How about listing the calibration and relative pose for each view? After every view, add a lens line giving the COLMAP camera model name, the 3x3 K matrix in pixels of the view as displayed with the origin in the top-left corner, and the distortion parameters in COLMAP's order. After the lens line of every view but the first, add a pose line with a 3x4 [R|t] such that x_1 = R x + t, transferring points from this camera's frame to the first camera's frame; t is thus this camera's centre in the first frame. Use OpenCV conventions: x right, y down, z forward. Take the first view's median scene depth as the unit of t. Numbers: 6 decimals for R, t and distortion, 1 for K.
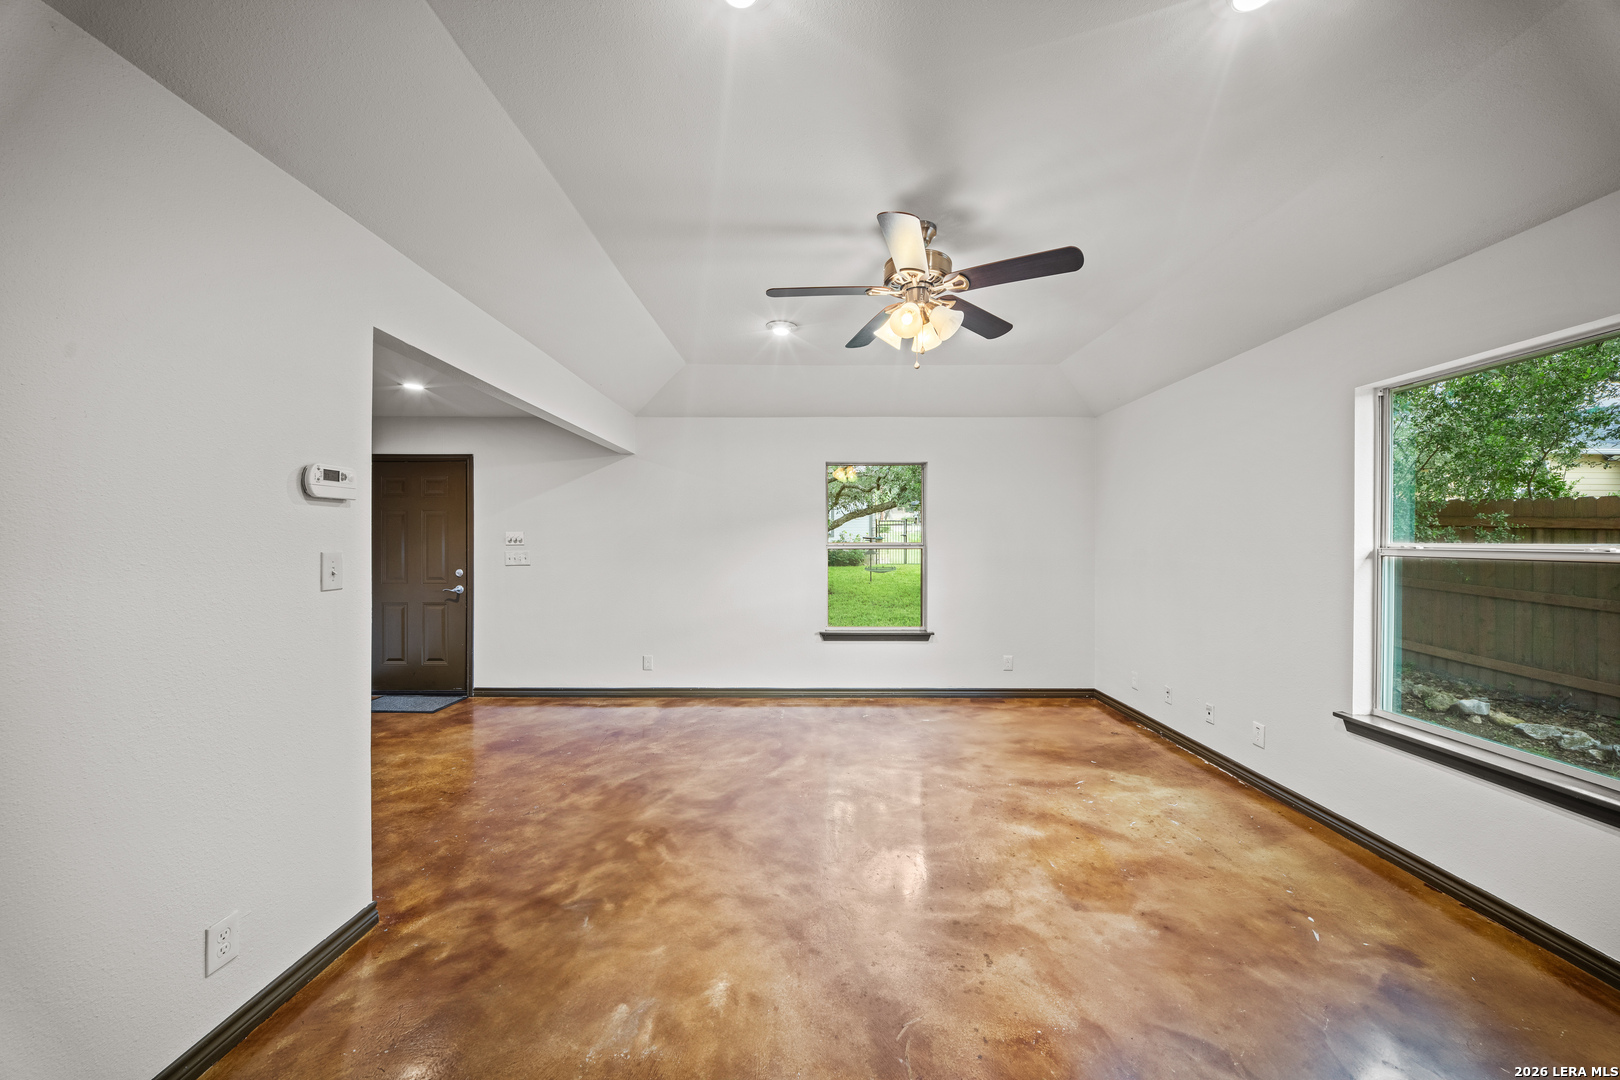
lens RADIAL K [[566.4, 0, 808.0], [0, 566.4, 540.1], [0, 0, 1]] dist [-0.000280, -0.000058]
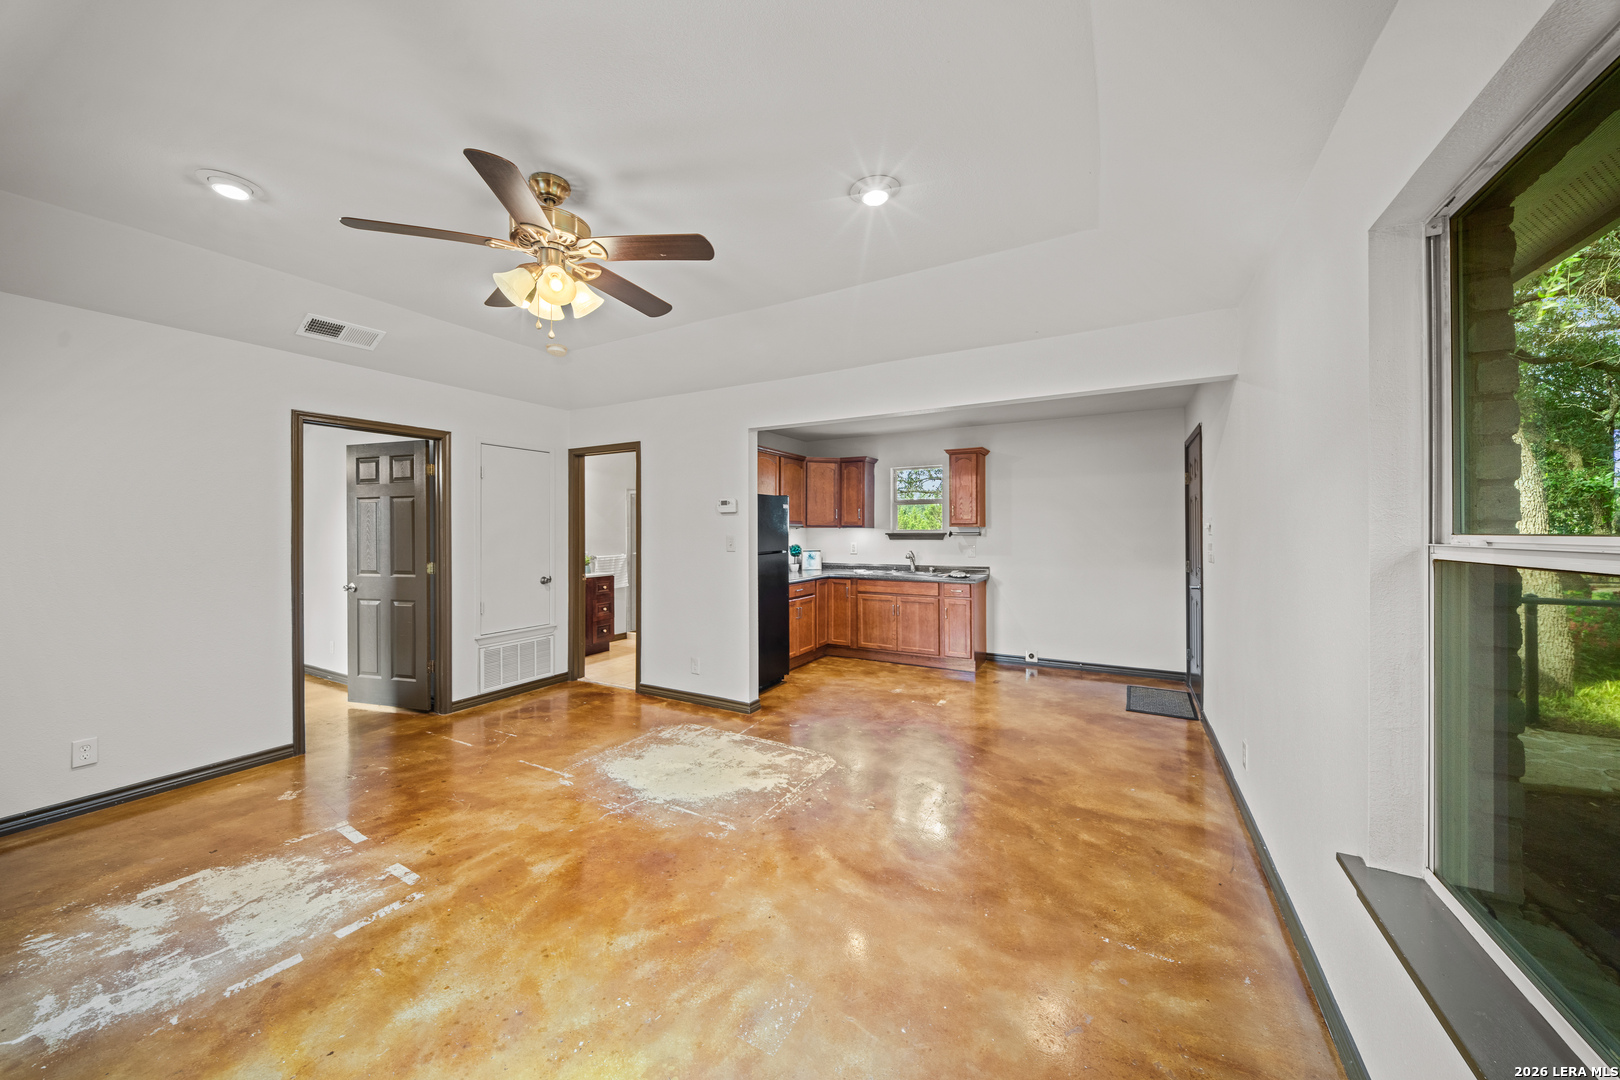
lens RADIAL K [[566.4, 0, 811.4], [0, 566.4, 533.2], [0, 0, 1]] dist [-0.000280, -0.000058]
pose [[-0.471762, 0.009663, -0.881673, 0.771229], [0.001759, 0.999948, 0.010017, -0.006940], [0.881724, 0.003175, -0.471755, 1.756856]]
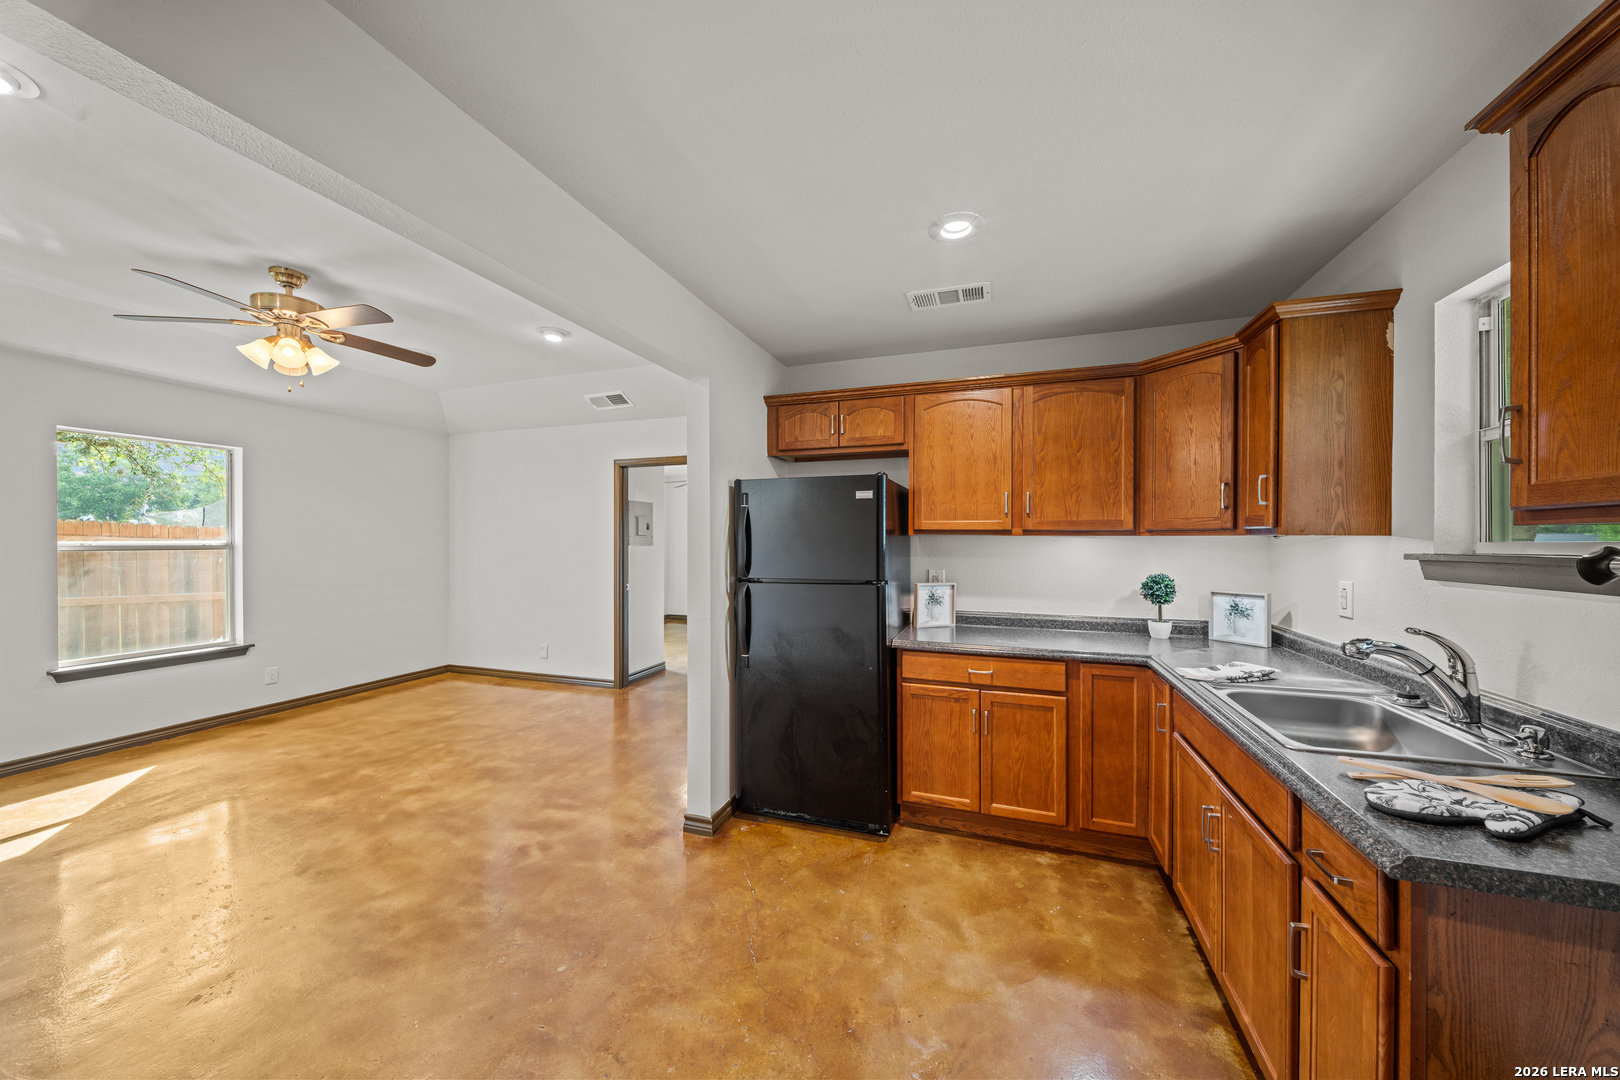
lens RADIAL K [[566.4, 0, 808.9], [0, 566.4, 537.5], [0, 0, 1]] dist [-0.000280, -0.000058]
pose [[-0.945995, 0.005245, 0.324138, -1.183415], [0.004081, 0.999983, -0.004270, 0.003016], [-0.324155, -0.002717, -0.946000, 1.729583]]
